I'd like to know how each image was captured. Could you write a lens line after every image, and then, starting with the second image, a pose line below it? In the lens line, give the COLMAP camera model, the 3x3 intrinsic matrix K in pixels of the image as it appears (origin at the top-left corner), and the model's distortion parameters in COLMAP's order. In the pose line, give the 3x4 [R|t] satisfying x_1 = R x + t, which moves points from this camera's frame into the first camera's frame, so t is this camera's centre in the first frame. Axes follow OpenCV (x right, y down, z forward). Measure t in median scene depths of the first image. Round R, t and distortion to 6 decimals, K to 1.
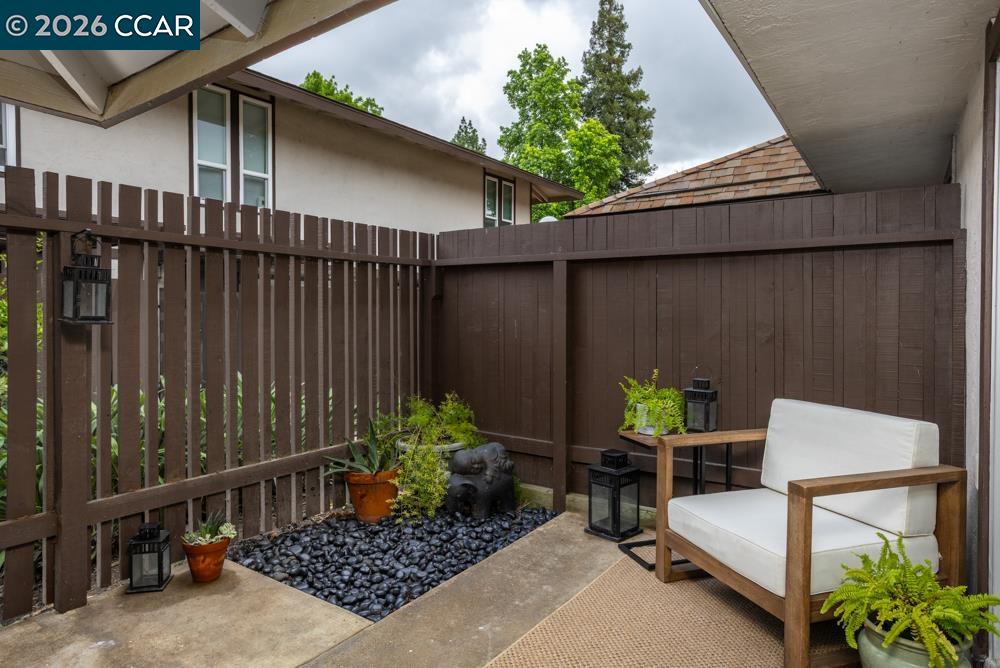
lens RADIAL K [[601.4, 0, 498.3], [0, 601.4, 332.7], [0, 0, 1]] dist [-0.003460, -0.000465]
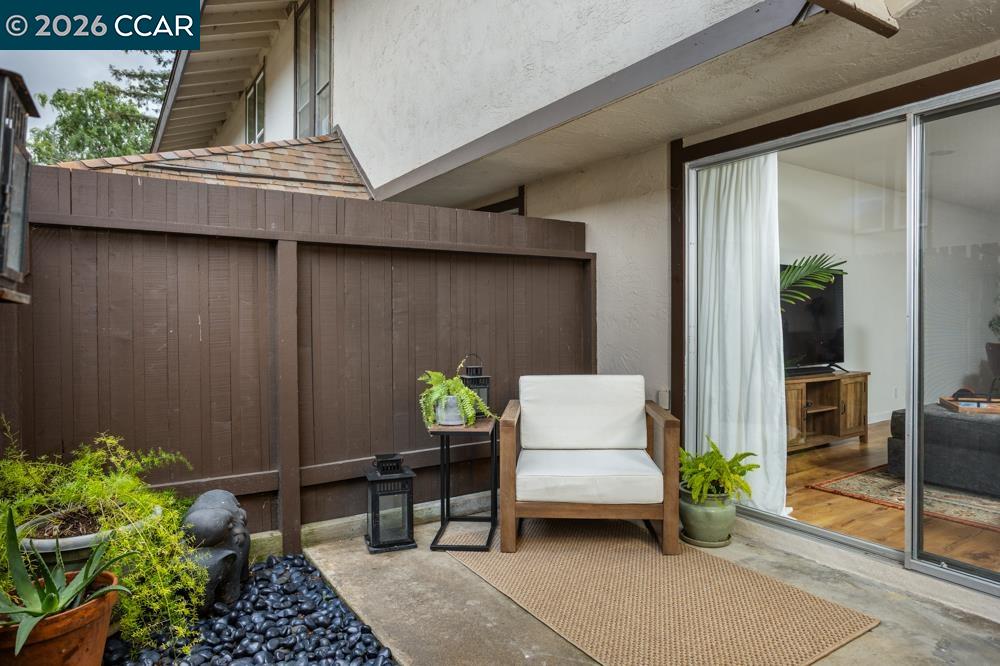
lens RADIAL K [[601.4, 0, 498.3], [0, 601.4, 323.5], [0, 0, 1]] dist [-0.003460, -0.000465]
pose [[0.376844, -0.013944, 0.926172, -0.587026], [0.032117, 0.999482, 0.001979, -0.001783], [-0.925720, 0.029000, 0.377097, 0.476089]]
